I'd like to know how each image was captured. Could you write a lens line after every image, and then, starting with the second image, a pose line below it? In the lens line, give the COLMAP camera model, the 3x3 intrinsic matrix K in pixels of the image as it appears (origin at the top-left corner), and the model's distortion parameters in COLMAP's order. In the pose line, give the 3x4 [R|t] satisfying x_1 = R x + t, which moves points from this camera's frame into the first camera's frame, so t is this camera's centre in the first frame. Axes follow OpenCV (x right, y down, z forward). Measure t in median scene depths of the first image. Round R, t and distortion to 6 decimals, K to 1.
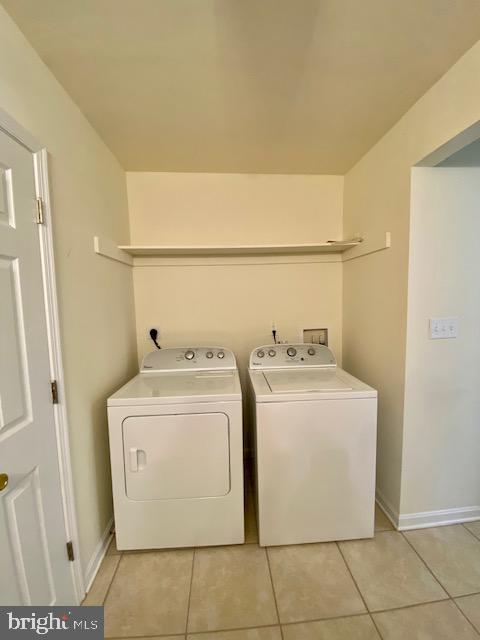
lens RADIAL K [[261.1, 0, 240.0], [0, 261.1, 320.0], [0, 0, 1]] dist [0.020077, -0.019813]
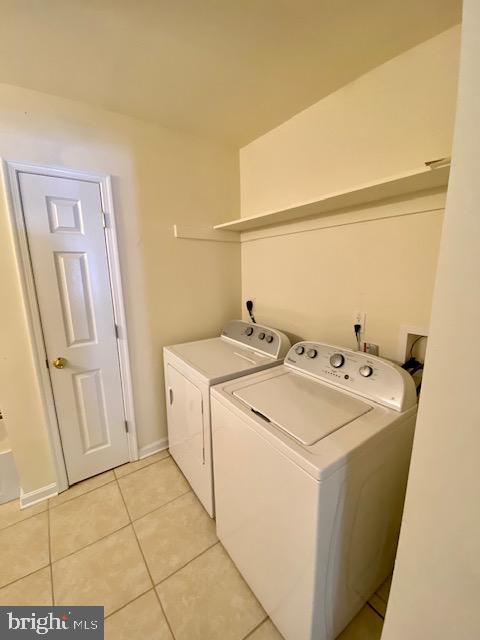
lens RADIAL K [[261.1, 0, 240.0], [0, 261.1, 320.0], [0, 0, 1]] dist [0.020077, -0.019813]
pose [[0.532122, 0.180251, -0.827258, 0.658615], [-0.068887, 0.983053, 0.169887, -0.082162], [0.843861, -0.033413, 0.535521, 0.476000]]
